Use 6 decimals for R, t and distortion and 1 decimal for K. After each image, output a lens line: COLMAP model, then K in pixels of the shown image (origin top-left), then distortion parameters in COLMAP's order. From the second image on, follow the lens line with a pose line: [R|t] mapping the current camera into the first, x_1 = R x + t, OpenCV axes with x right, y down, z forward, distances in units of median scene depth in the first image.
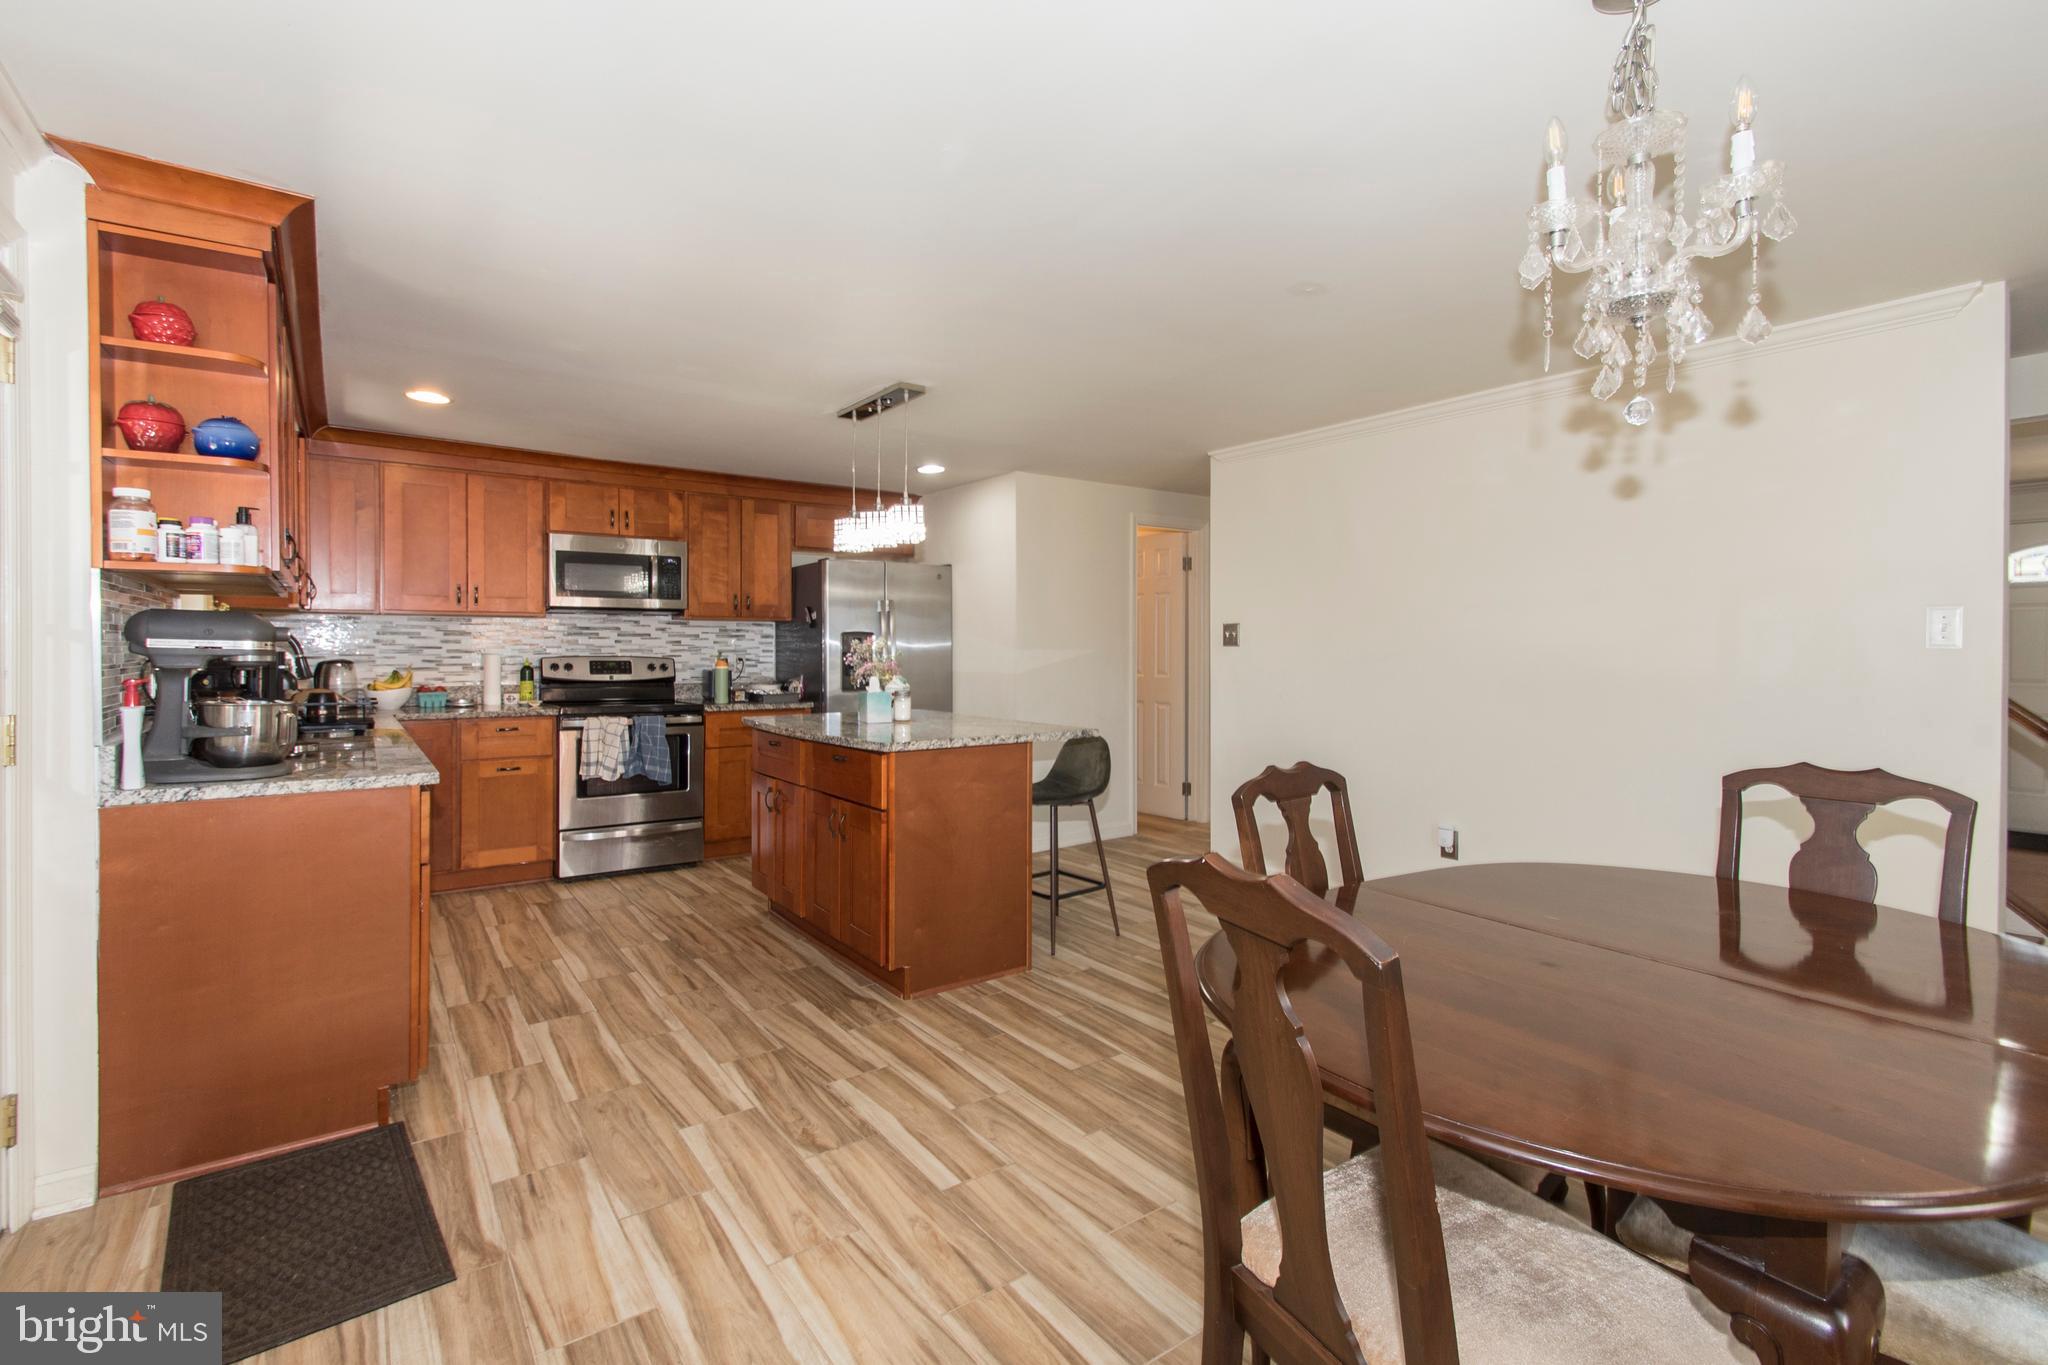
lens RADIAL K [[936.0, 0, 967.2], [0, 936.0, 703.4], [0, 0, 1]] dist [0.007899, -0.000185]
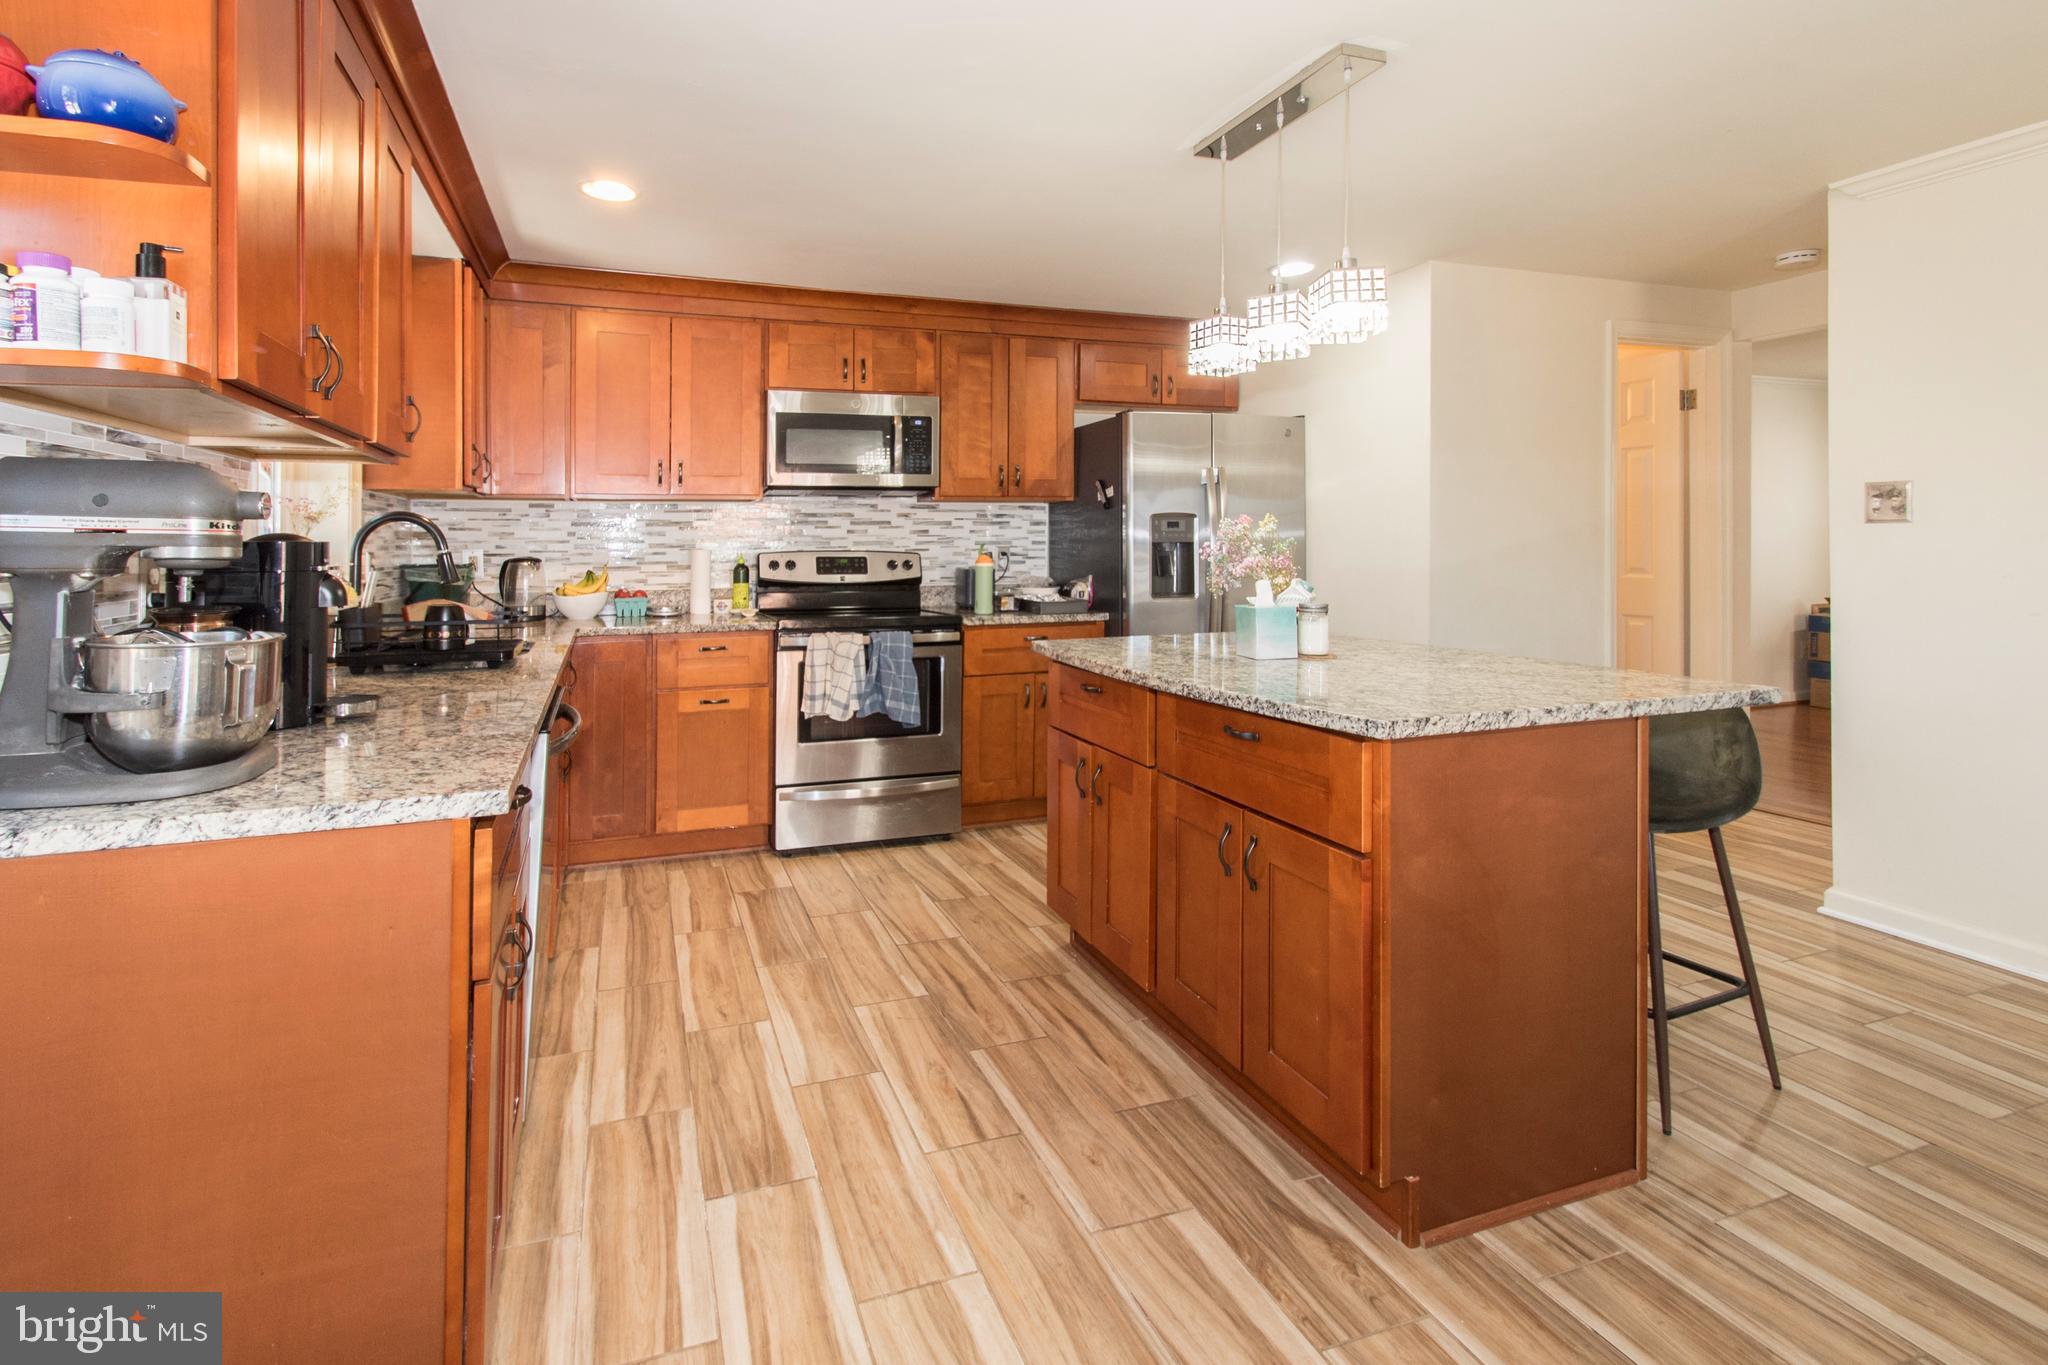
lens RADIAL K [[963.9, 0, 923.1], [0, 963.9, 573.2], [0, 0, 1]] dist [-0.006698, 0.004527]
pose [[0.961927, -0.002449, -0.273295, -0.152743], [-0.005383, 0.999596, -0.027904, -0.015747], [0.273253, 0.028313, 0.961526, 0.392779]]
